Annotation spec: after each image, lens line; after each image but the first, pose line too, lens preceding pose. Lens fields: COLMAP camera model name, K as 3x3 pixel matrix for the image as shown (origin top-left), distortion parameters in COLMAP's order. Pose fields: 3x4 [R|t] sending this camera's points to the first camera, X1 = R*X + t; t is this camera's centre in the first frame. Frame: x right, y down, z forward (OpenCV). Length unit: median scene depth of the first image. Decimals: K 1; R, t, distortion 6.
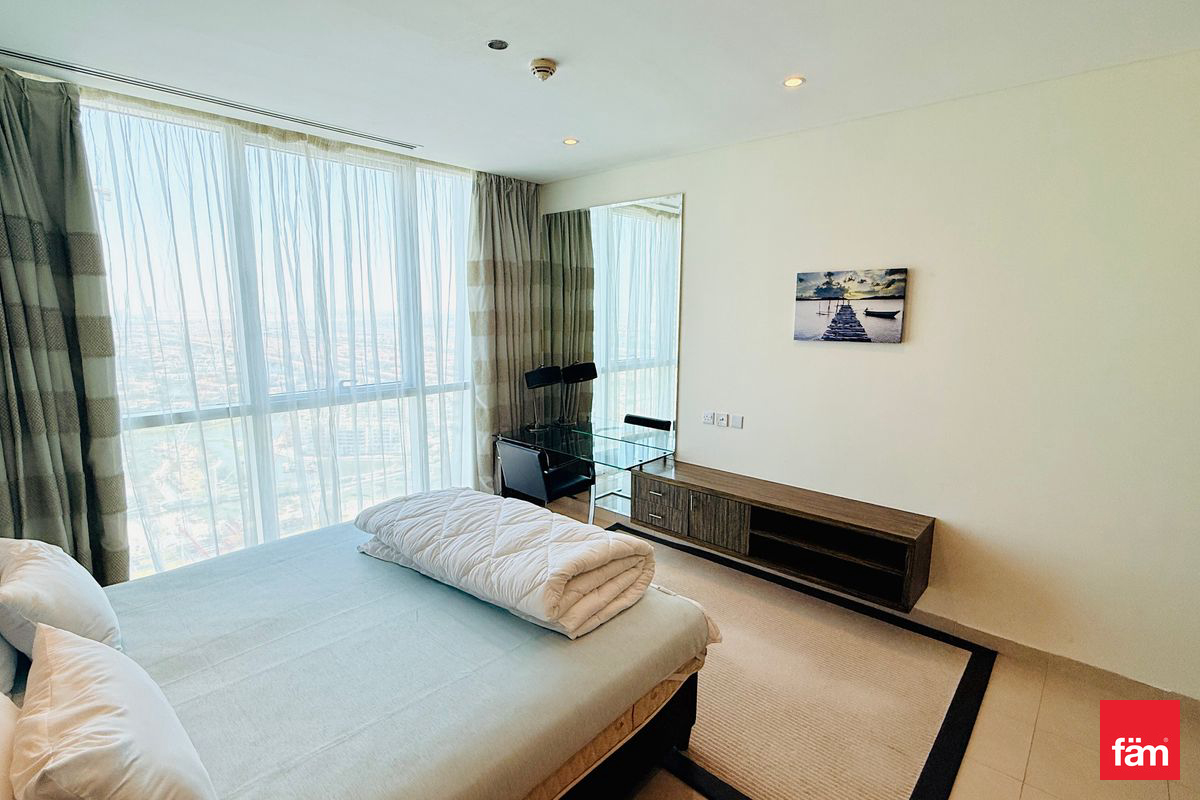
lens RADIAL K [[567.1, 0, 592.7], [0, 567.1, 400.6], [0, 0, 1]] dist [-0.000543, 0.000156]
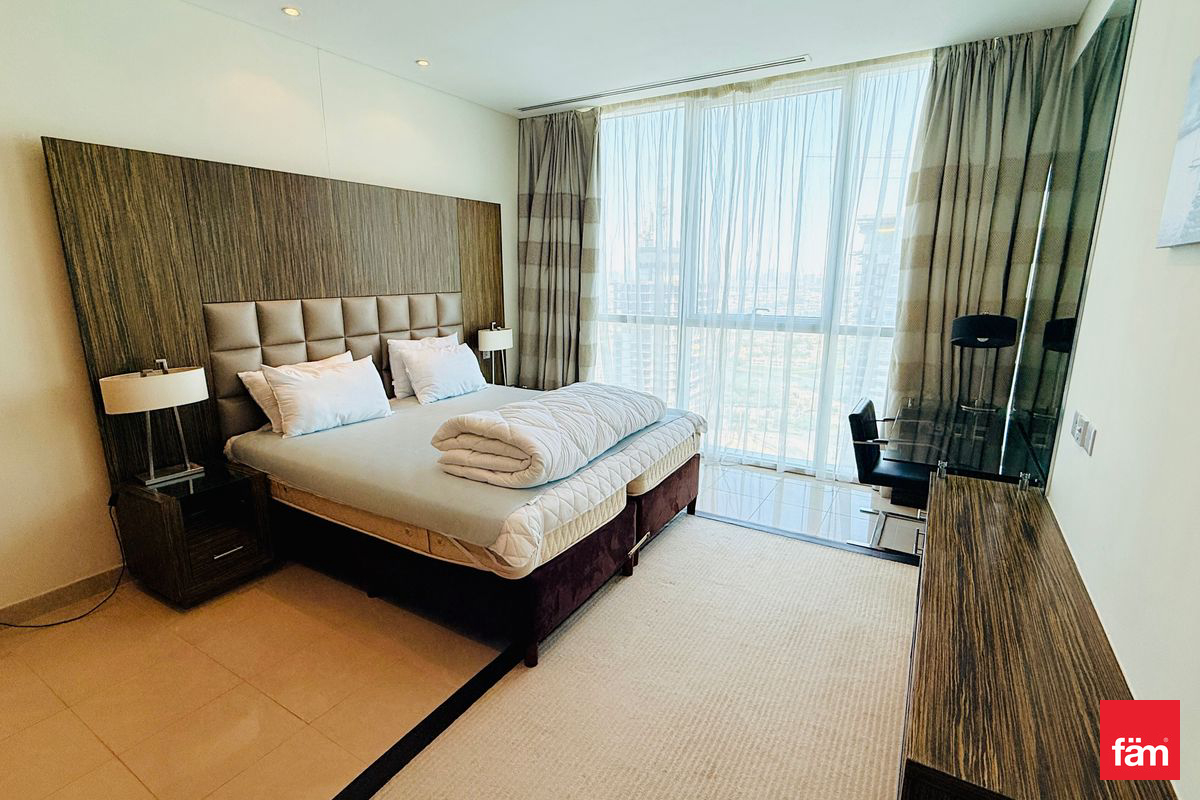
lens RADIAL K [[567.1, 0, 592.7], [0, 567.1, 400.6], [0, 0, 1]] dist [-0.000543, 0.000156]
pose [[0.197583, 0.217121, -0.955939, 0.664027], [-0.156438, 0.969650, 0.187901, -0.021331], [0.967723, 0.112419, 0.225553, 0.535633]]
